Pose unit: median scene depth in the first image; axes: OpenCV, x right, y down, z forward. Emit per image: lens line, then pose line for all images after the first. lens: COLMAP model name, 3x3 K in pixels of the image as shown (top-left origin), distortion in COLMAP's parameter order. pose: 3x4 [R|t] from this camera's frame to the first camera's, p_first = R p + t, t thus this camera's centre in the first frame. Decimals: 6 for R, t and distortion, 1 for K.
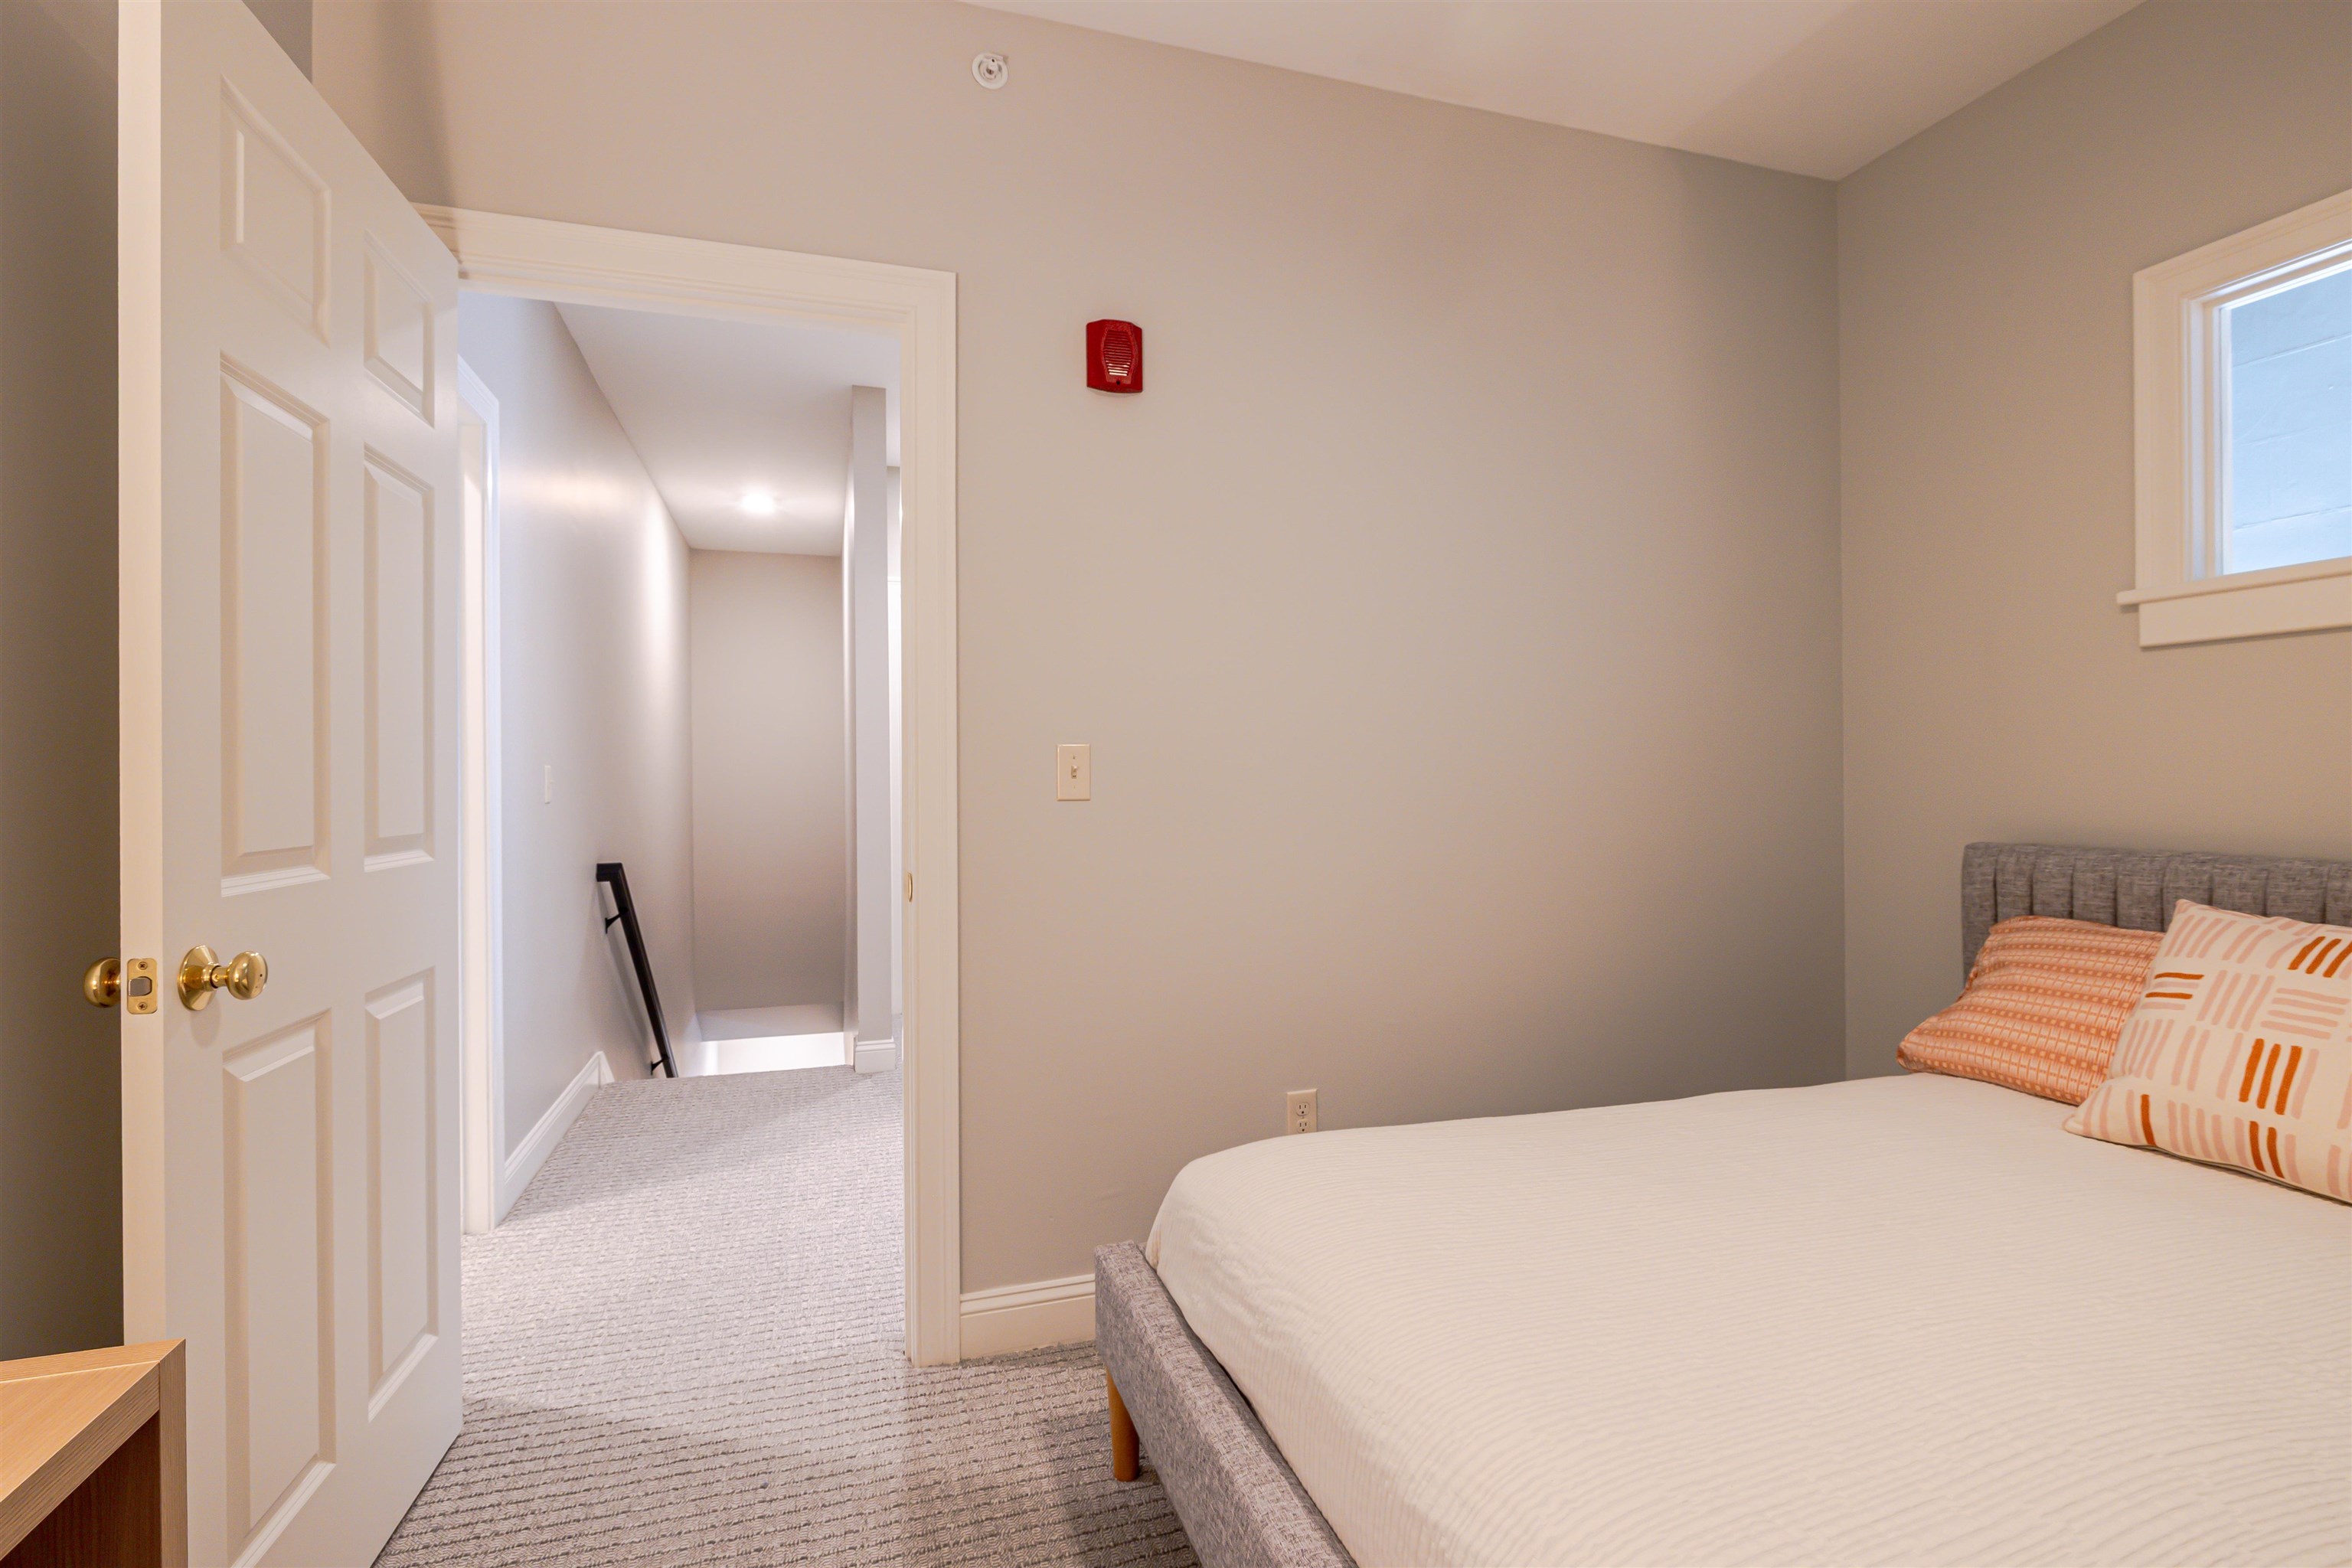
lens RADIAL K [[1095.5, 0, 1179.4], [0, 1095.5, 779.6], [0, 0, 1]] dist [-0.011266, 0.002875]
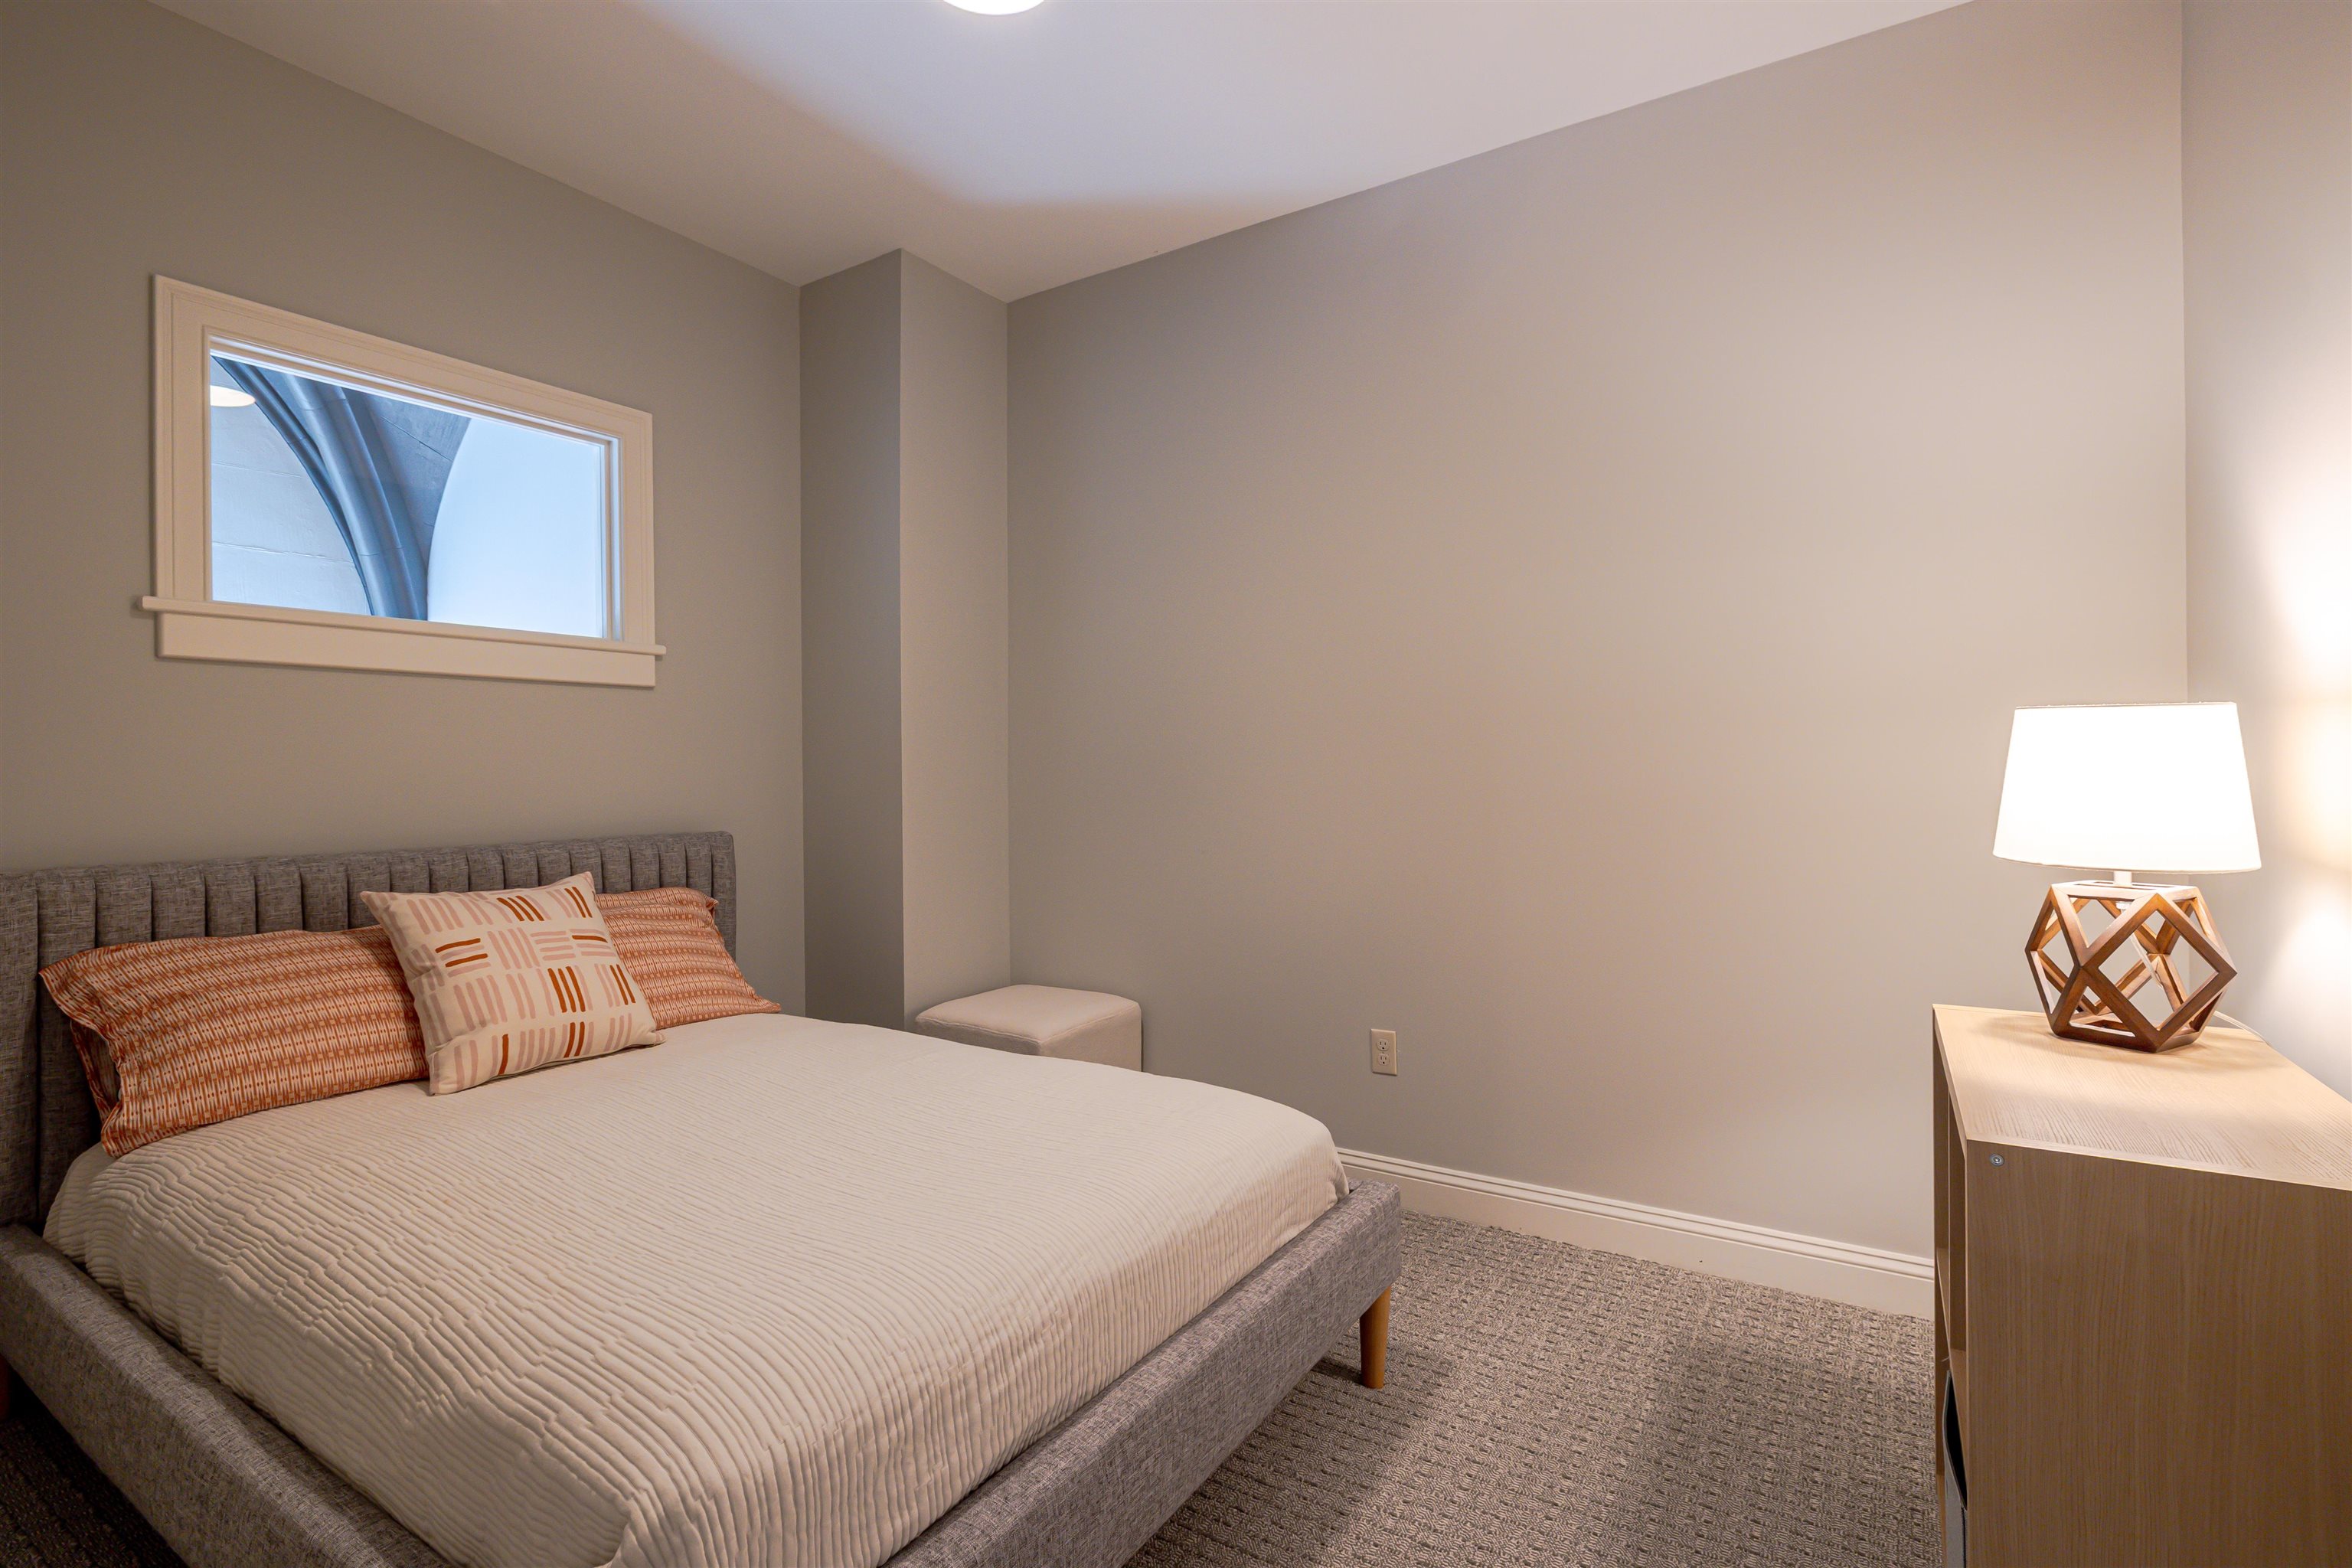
lens RADIAL K [[1095.5, 0, 1167.7], [0, 1095.5, 776.6], [0, 0, 1]] dist [-0.011266, 0.002875]
pose [[-0.621853, 0.006367, 0.783108, -0.525926], [0.010580, 0.999944, 0.000271, -0.004451], [-0.783063, 0.008454, -0.621885, 1.038562]]
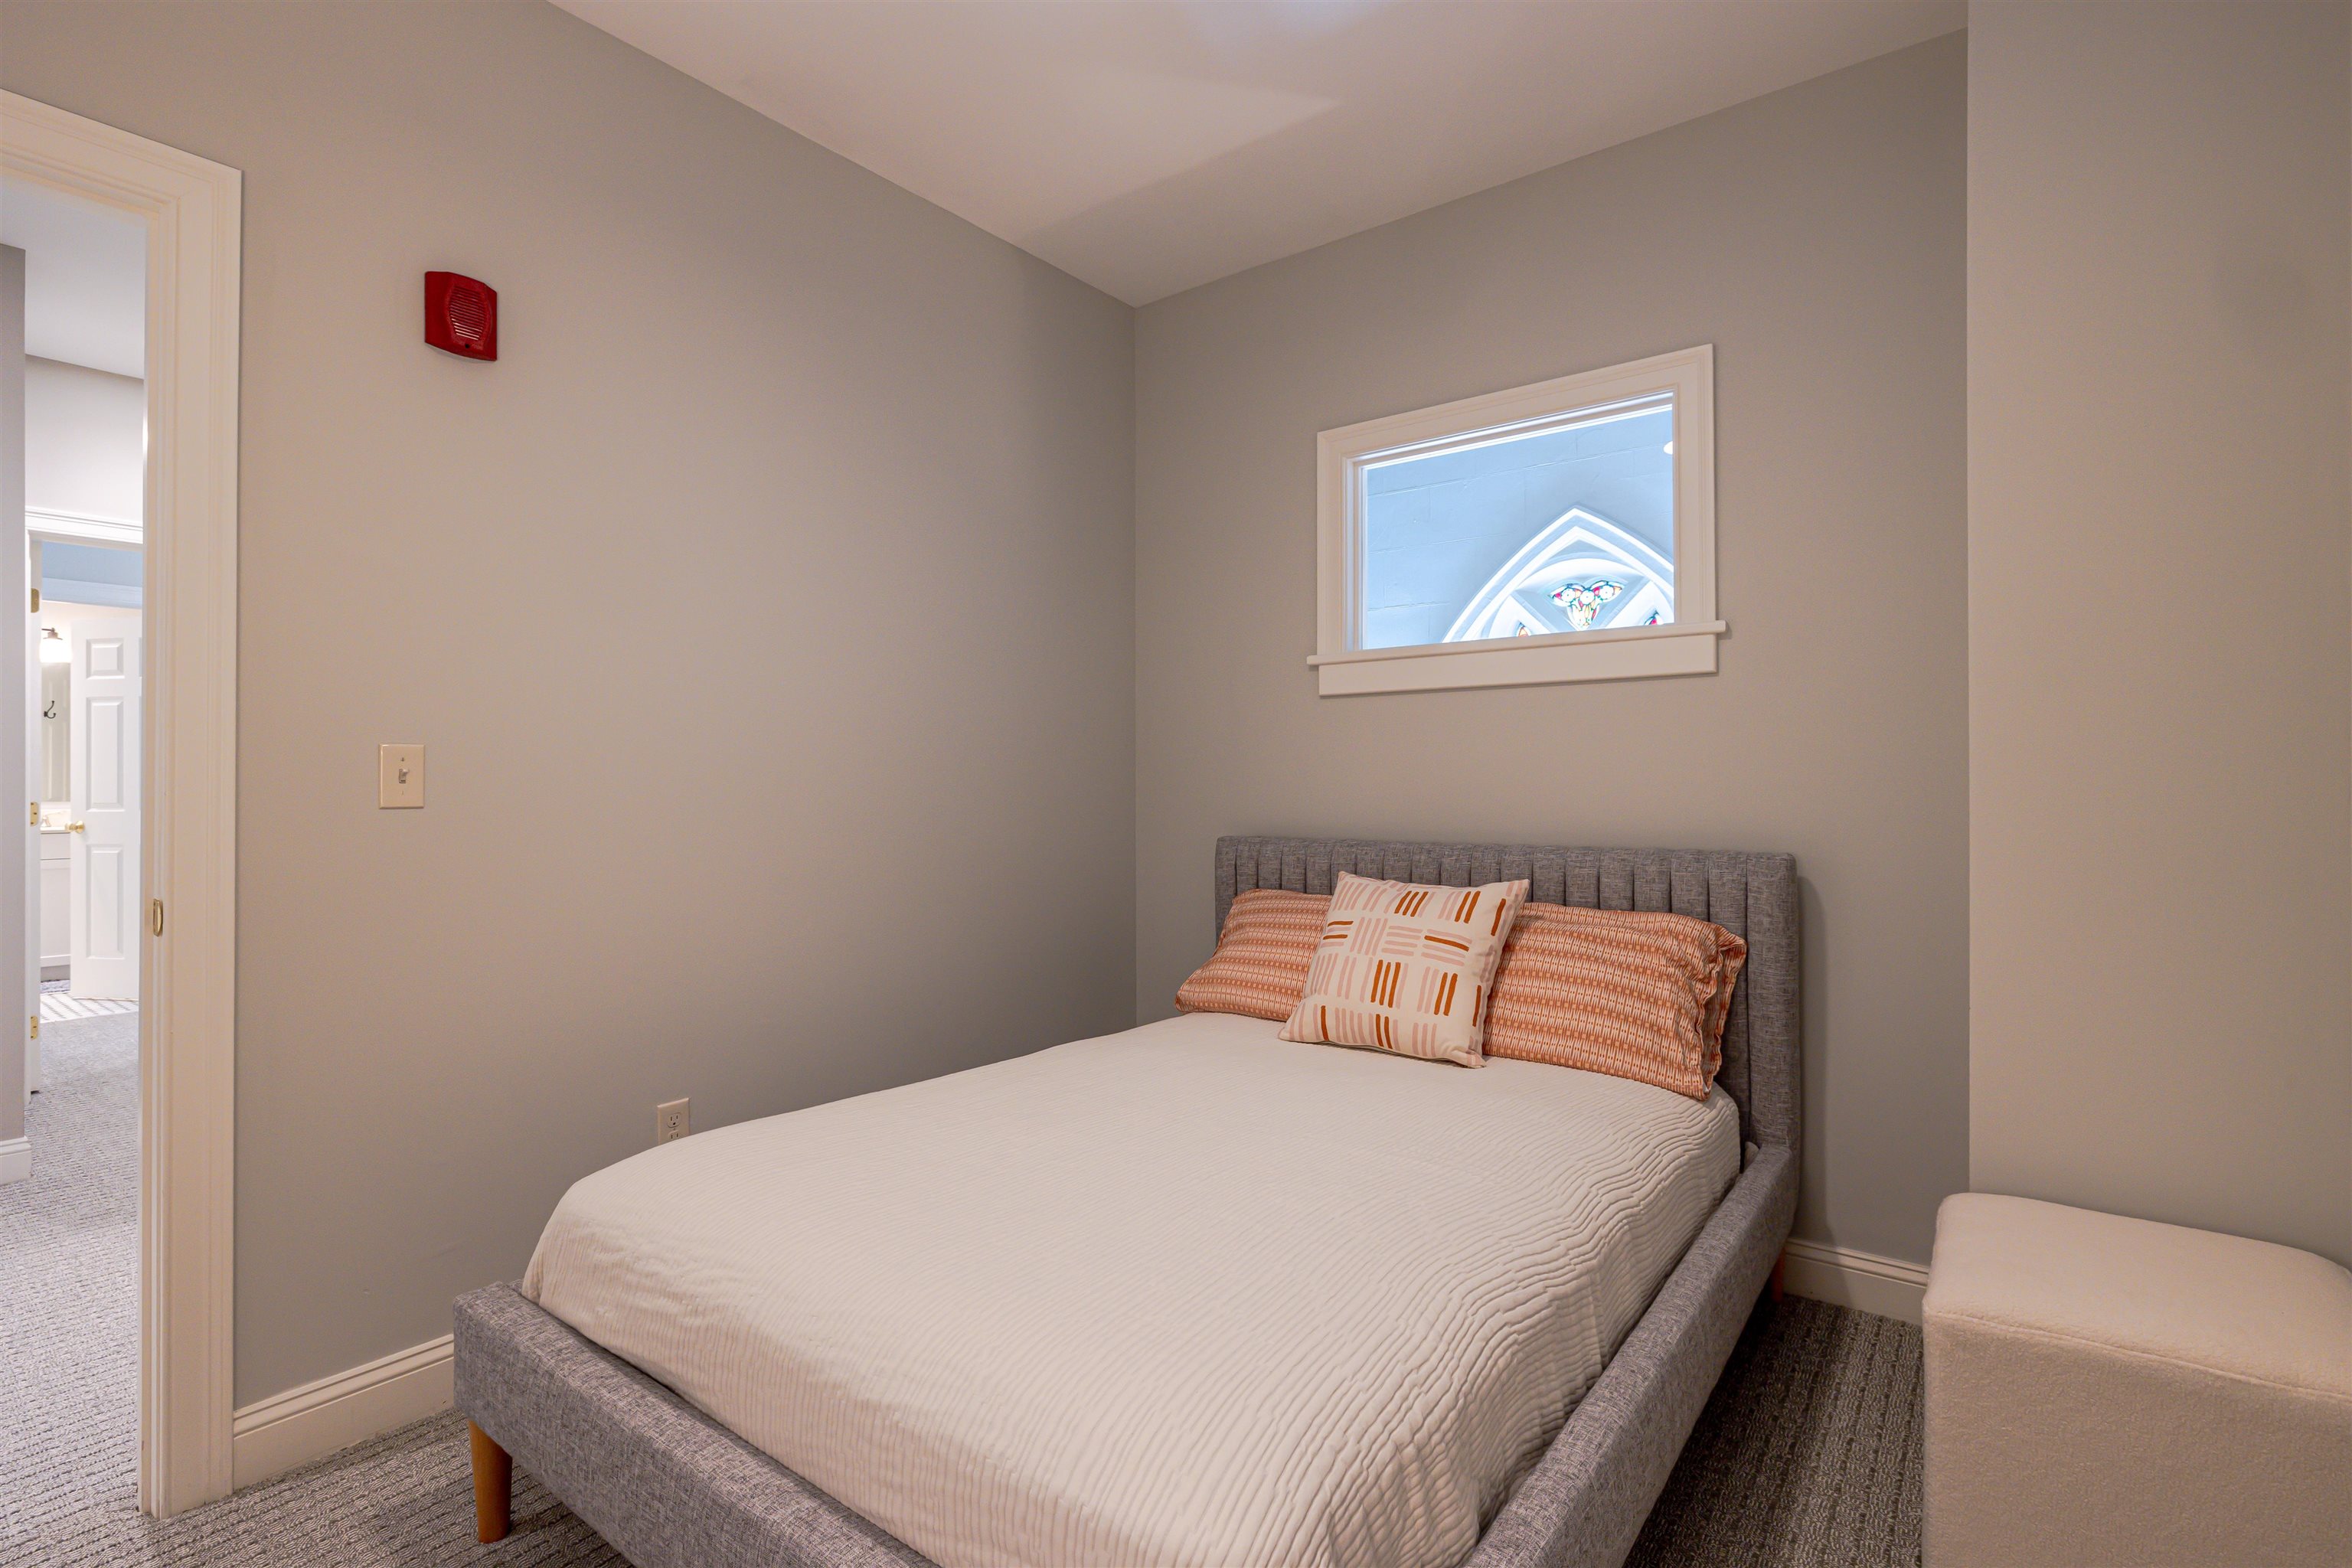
lens RADIAL K [[1095.5, 0, 1176.7], [0, 1095.5, 783.5], [0, 0, 1]] dist [-0.011266, 0.002875]
pose [[0.824030, 0.006575, 0.566508, -0.091438], [-0.004559, 0.999977, -0.004974, 0.000708], [-0.566528, 0.001516, 0.824041, -0.083830]]
